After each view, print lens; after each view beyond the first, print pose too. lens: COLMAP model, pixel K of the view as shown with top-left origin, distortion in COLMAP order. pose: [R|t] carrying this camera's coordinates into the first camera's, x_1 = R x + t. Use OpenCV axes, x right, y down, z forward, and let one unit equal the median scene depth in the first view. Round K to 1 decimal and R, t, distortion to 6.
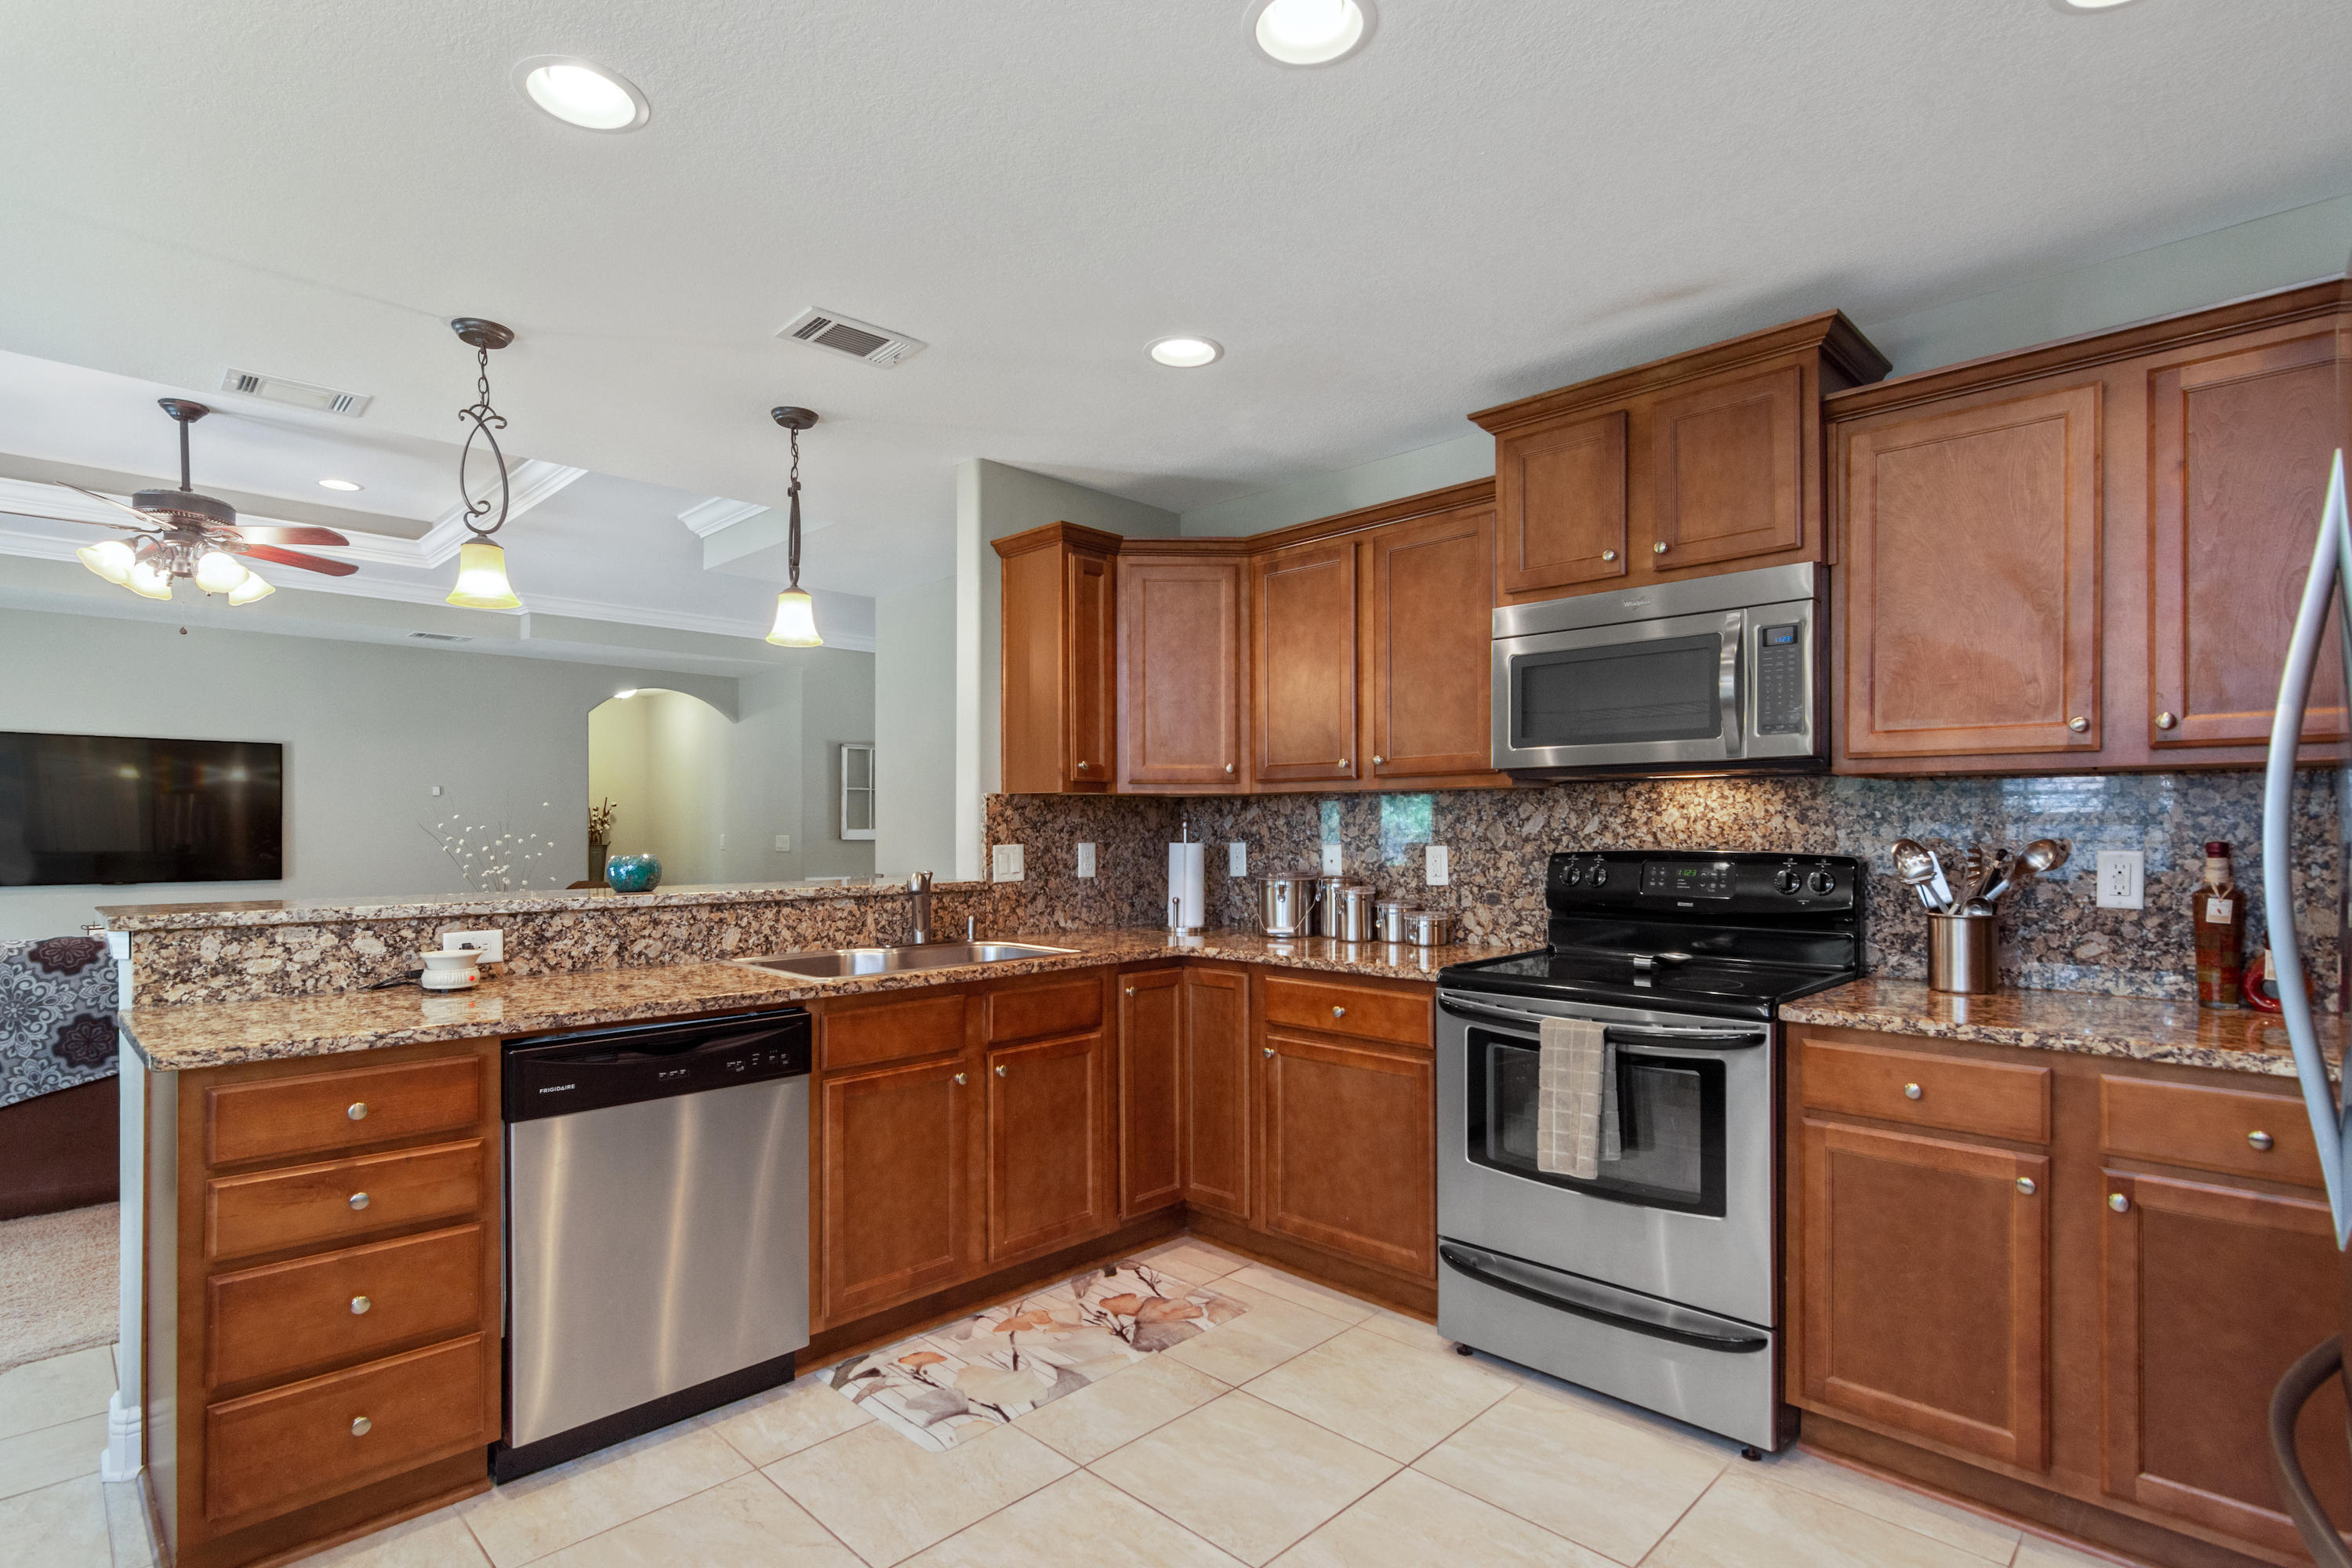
lens RADIAL K [[1146.9, 0, 1180.7], [0, 1146.9, 827.8], [0, 0, 1]] dist [-0.001339, 0.000065]
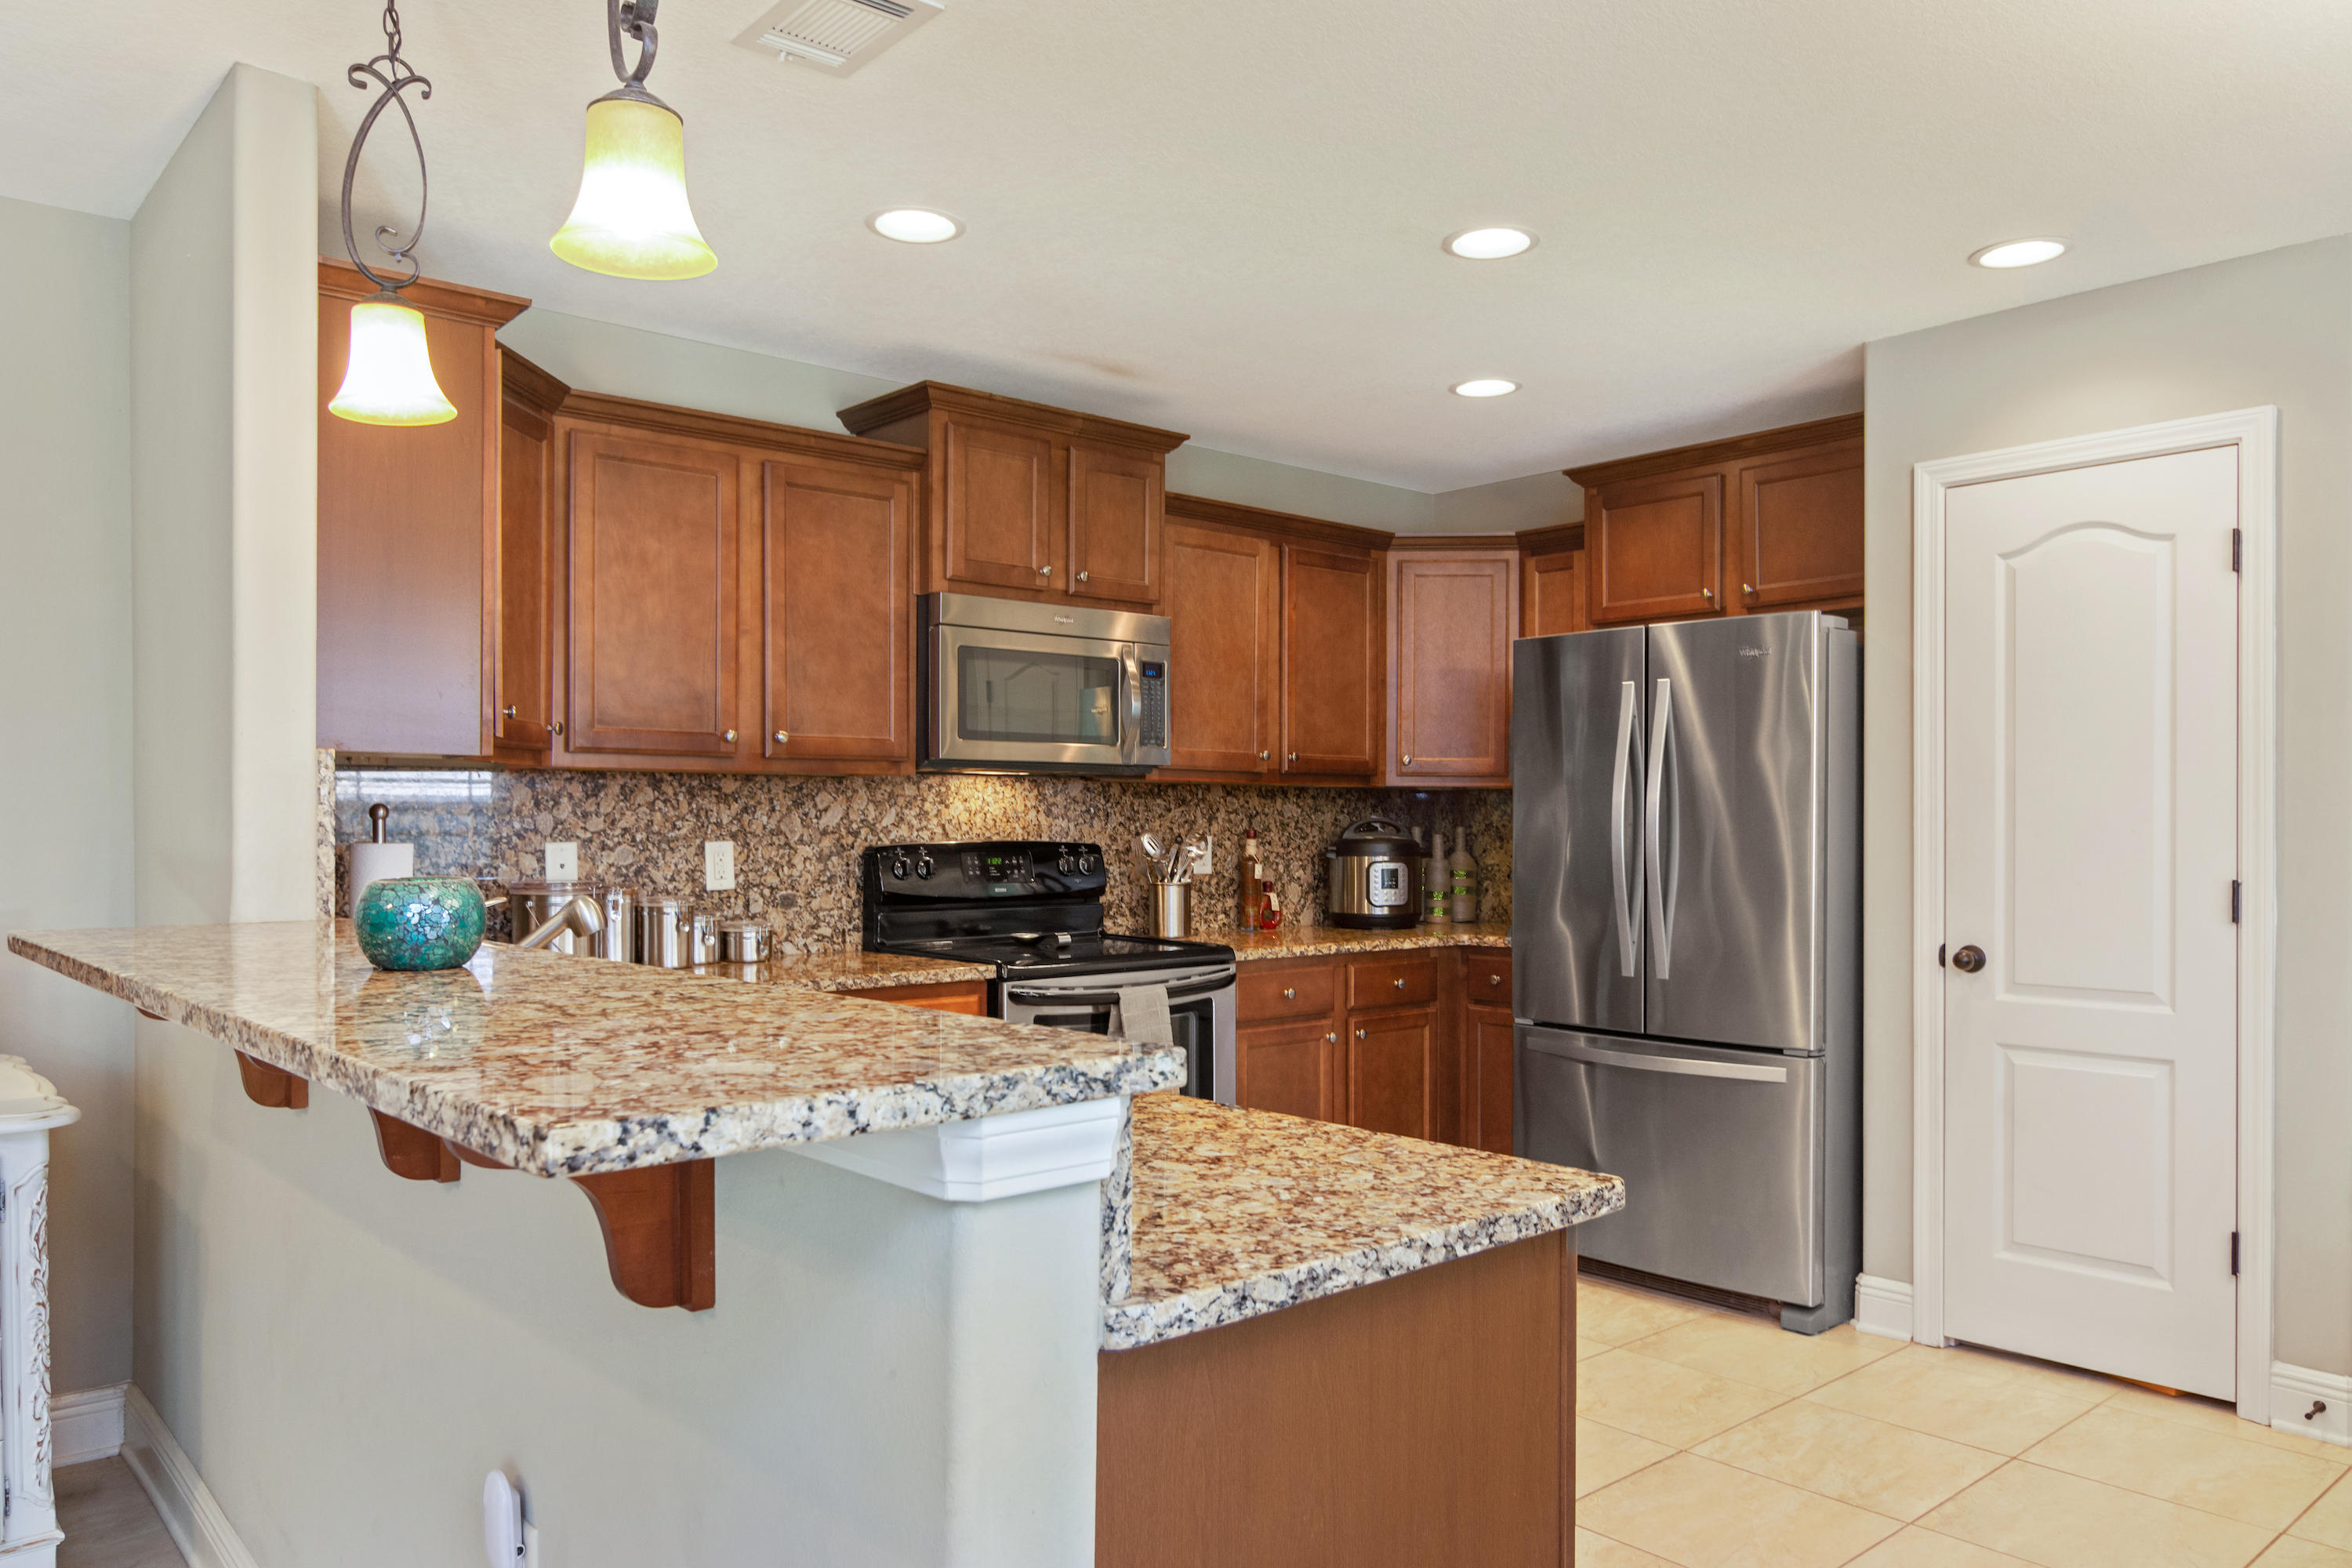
lens RADIAL K [[1624.9, 0, 1182.5], [0, 1624.9, 829.7], [0, 0, 1]] dist [-0.002490, -0.002541]
pose [[0.066047, -0.003193, 0.997811, -1.002368], [-0.002353, 0.999992, 0.003355, 0.003198], [-0.997814, -0.002570, 0.066039, 0.660904]]
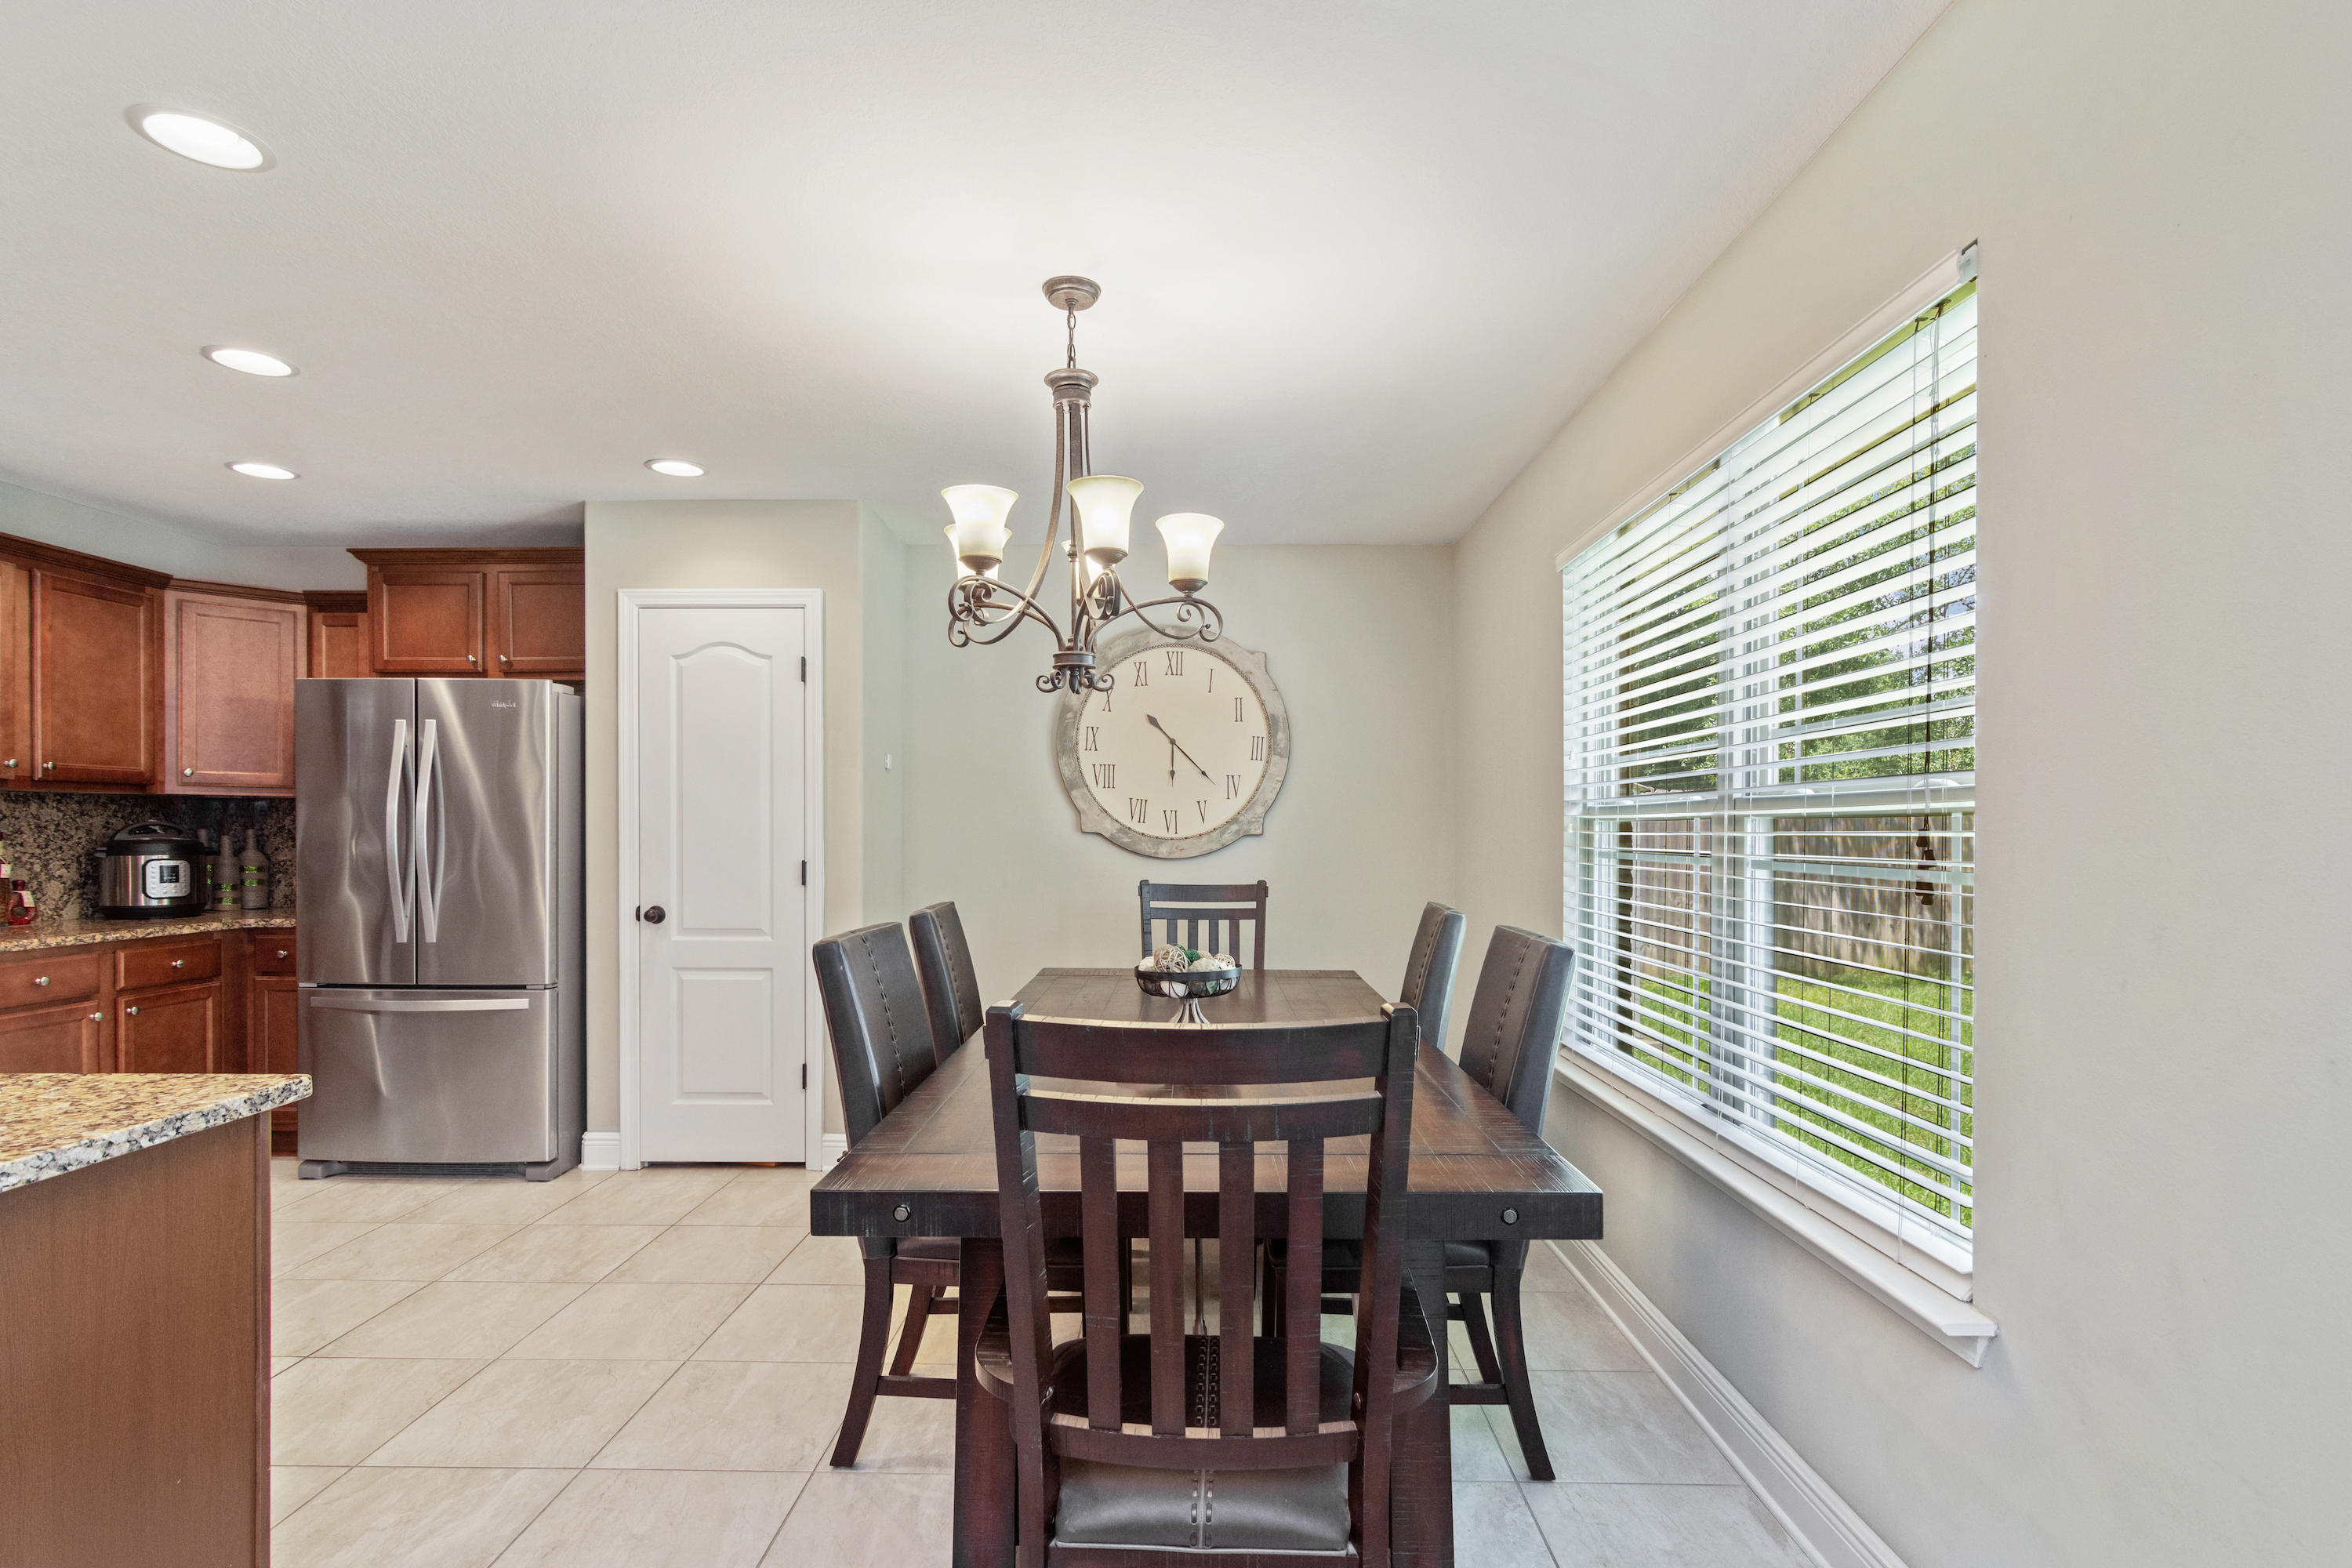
lens RADIAL K [[1139.2, 0, 1166.5], [0, 1139.2, 838.2], [0, 0, 1]] dist [0.001273, 0.001591]
pose [[-0.687716, -0.007357, 0.725943, -1.117442], [-0.002966, 0.999969, 0.007325, 0.002267], [-0.725974, 0.002884, -0.687716, 0.631348]]
